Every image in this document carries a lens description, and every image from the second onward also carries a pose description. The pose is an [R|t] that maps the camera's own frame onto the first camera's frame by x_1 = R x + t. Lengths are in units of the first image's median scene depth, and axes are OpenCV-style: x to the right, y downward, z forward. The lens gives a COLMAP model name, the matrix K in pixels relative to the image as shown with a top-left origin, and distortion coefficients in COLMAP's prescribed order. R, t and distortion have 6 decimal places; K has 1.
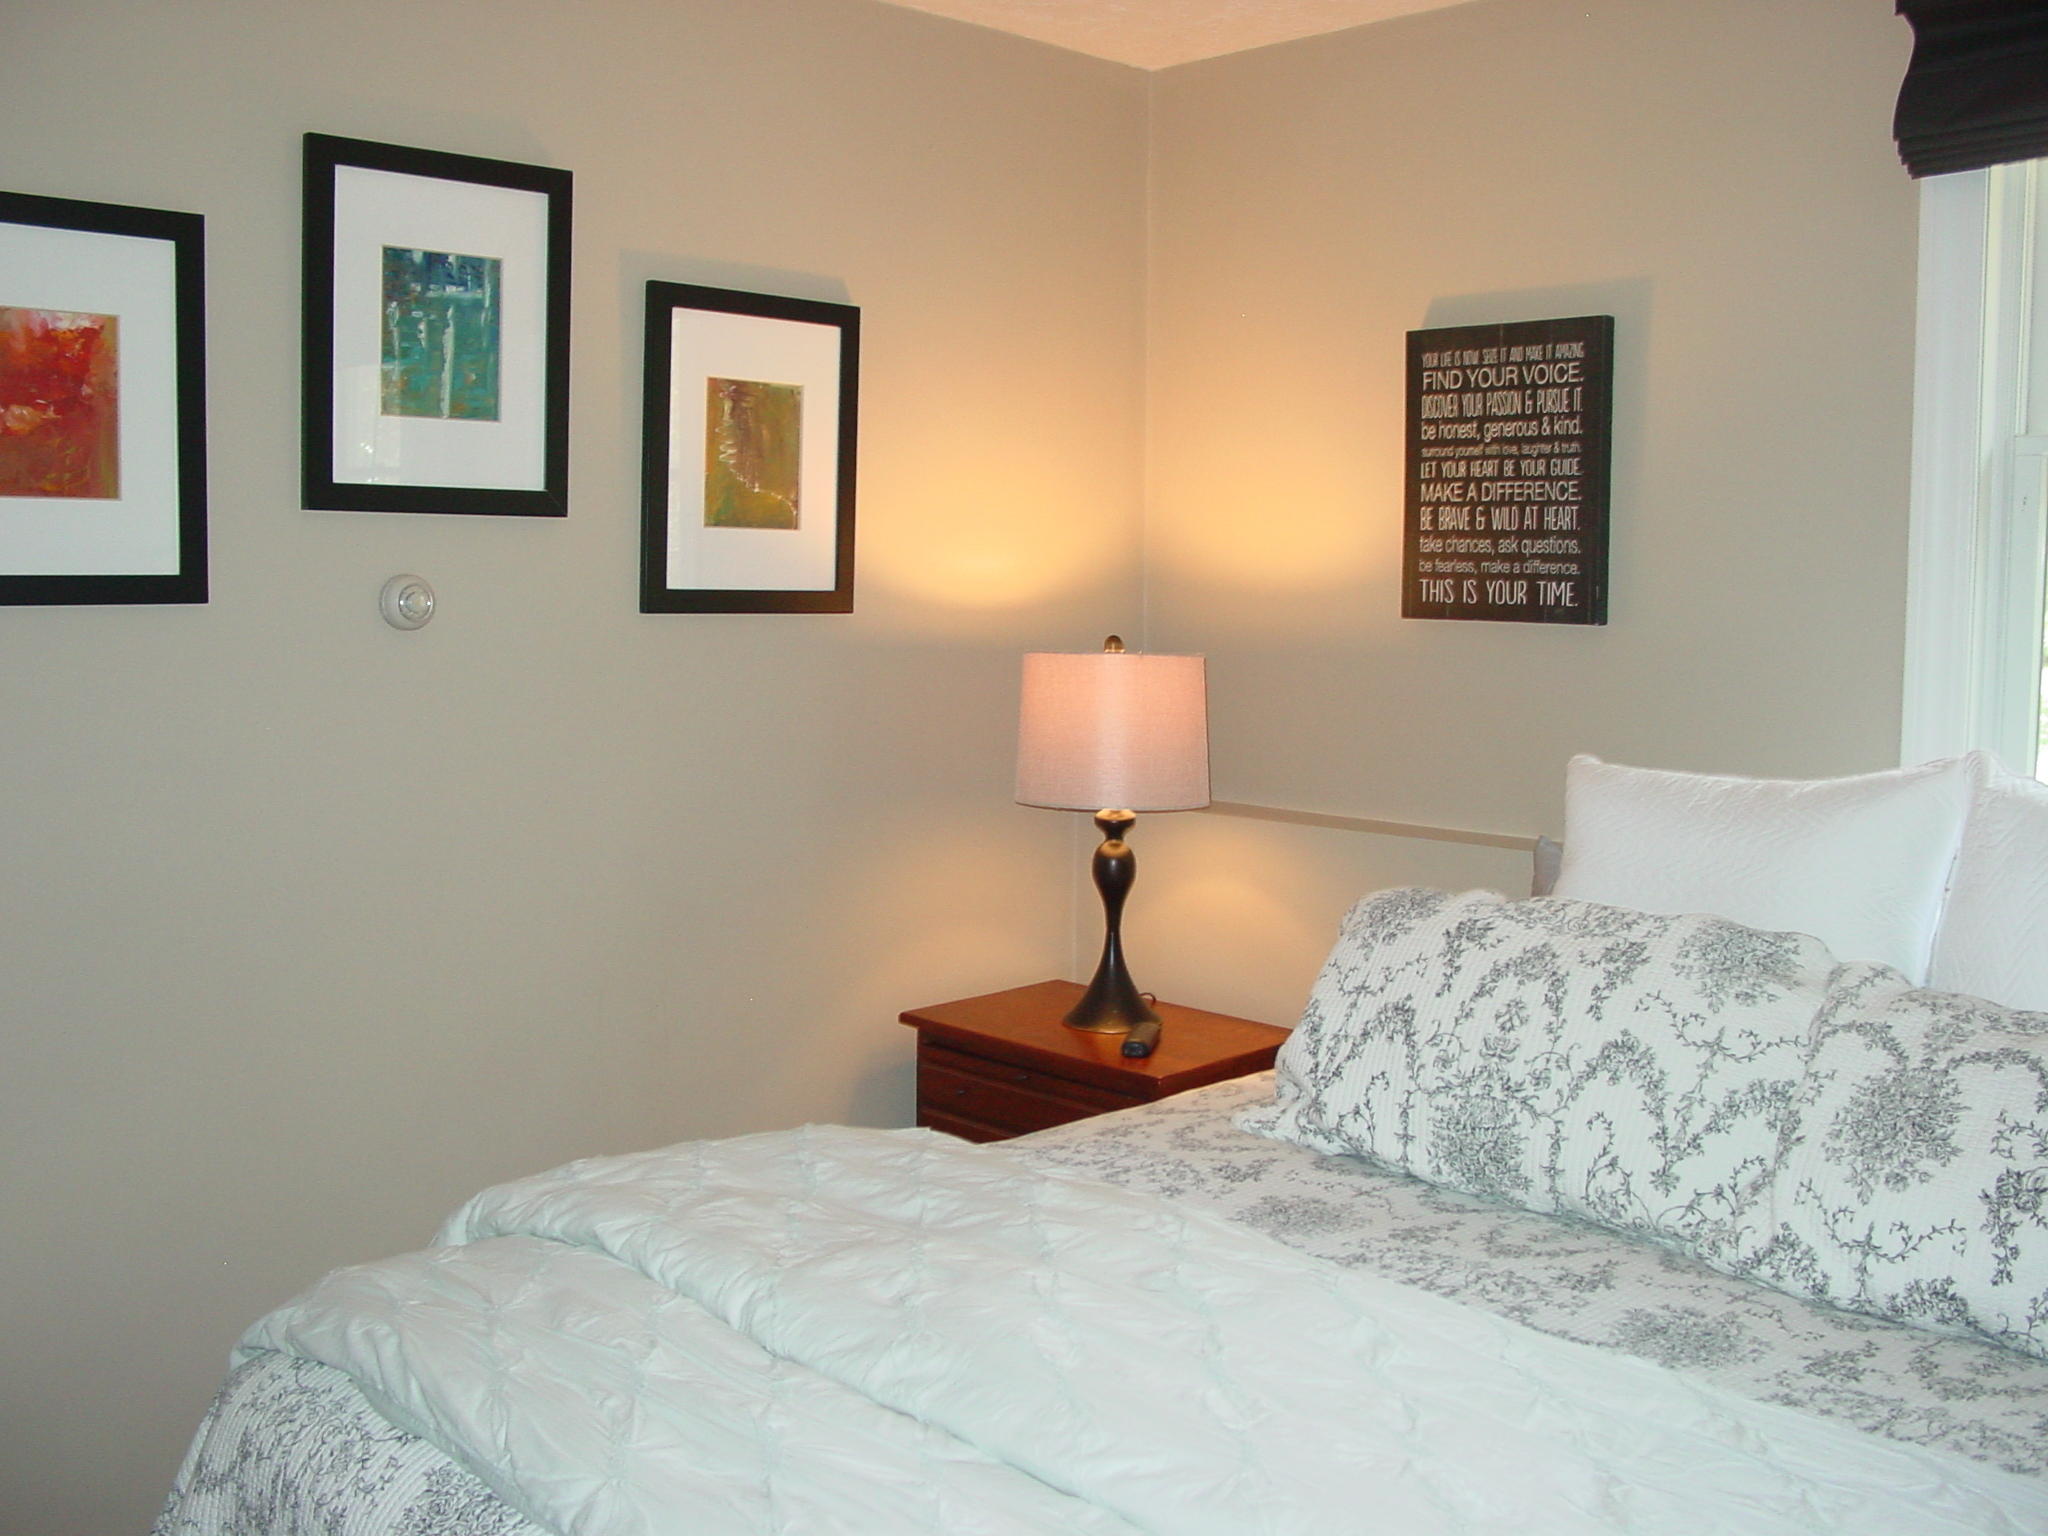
lens RADIAL K [[2126.0, 0, 1024.0], [0, 2126.0, 768.0], [0, 0, 1]] dist [-0.149444, 0.177056]
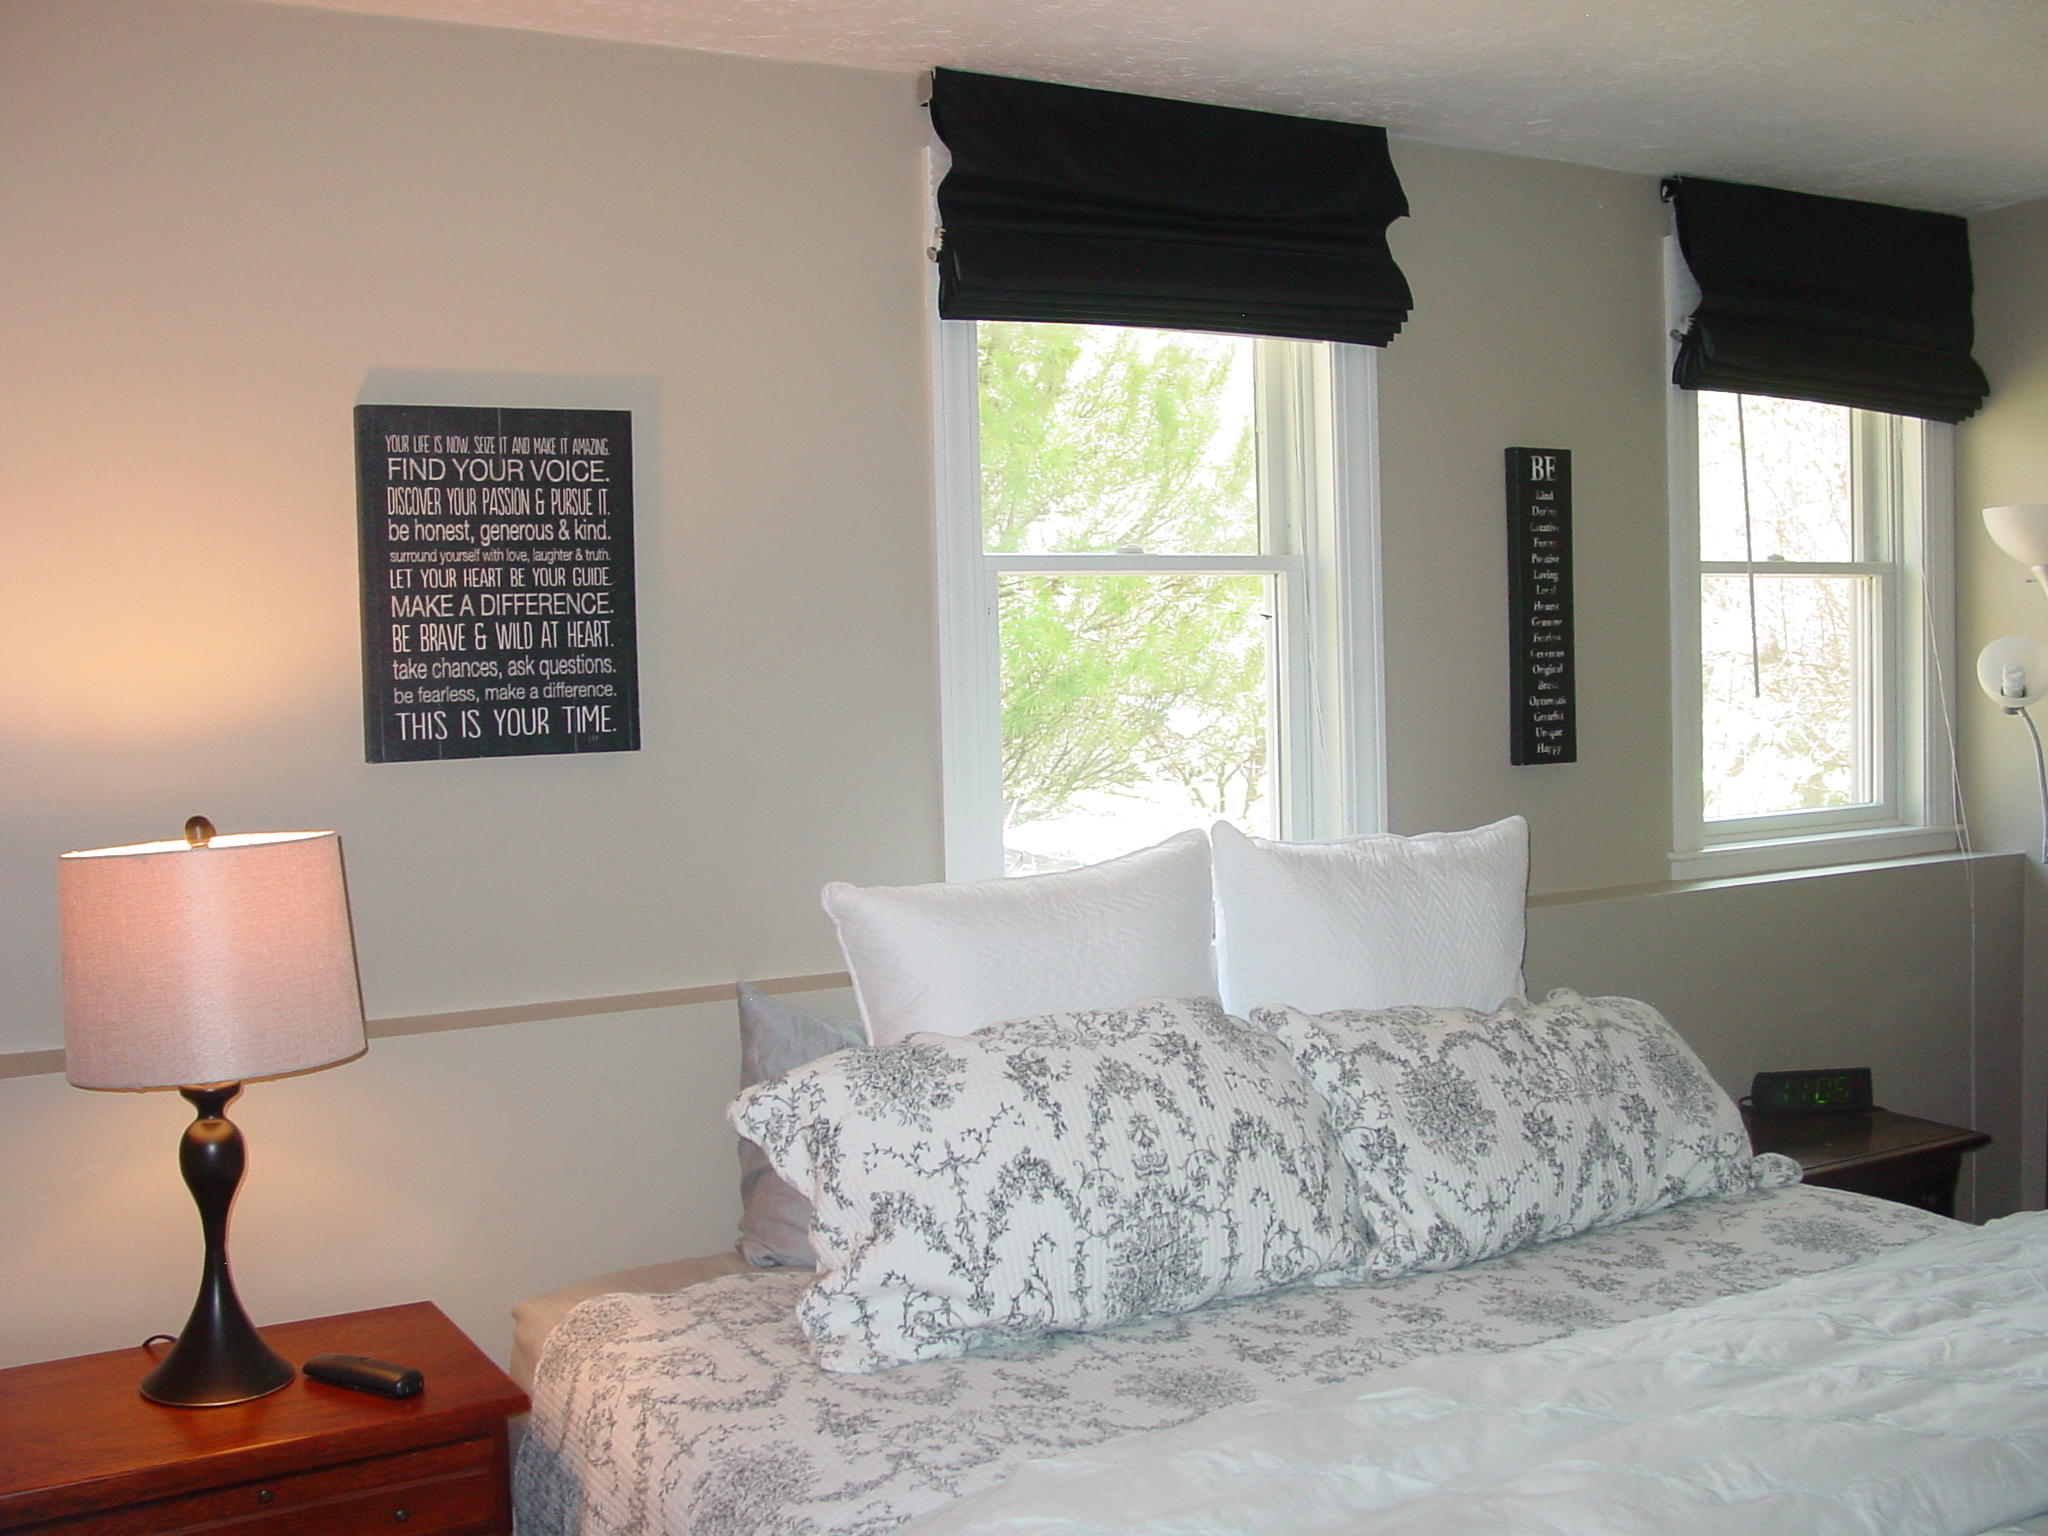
lens RADIAL K [[2126.0, 0, 1024.0], [0, 2126.0, 768.0], [0, 0, 1]] dist [-0.149444, 0.177056]
pose [[0.228485, -0.071253, 0.970936, -0.564093], [0.120529, 0.991716, 0.044414, -0.079076], [-0.966058, 0.106878, 0.235181, 0.609744]]
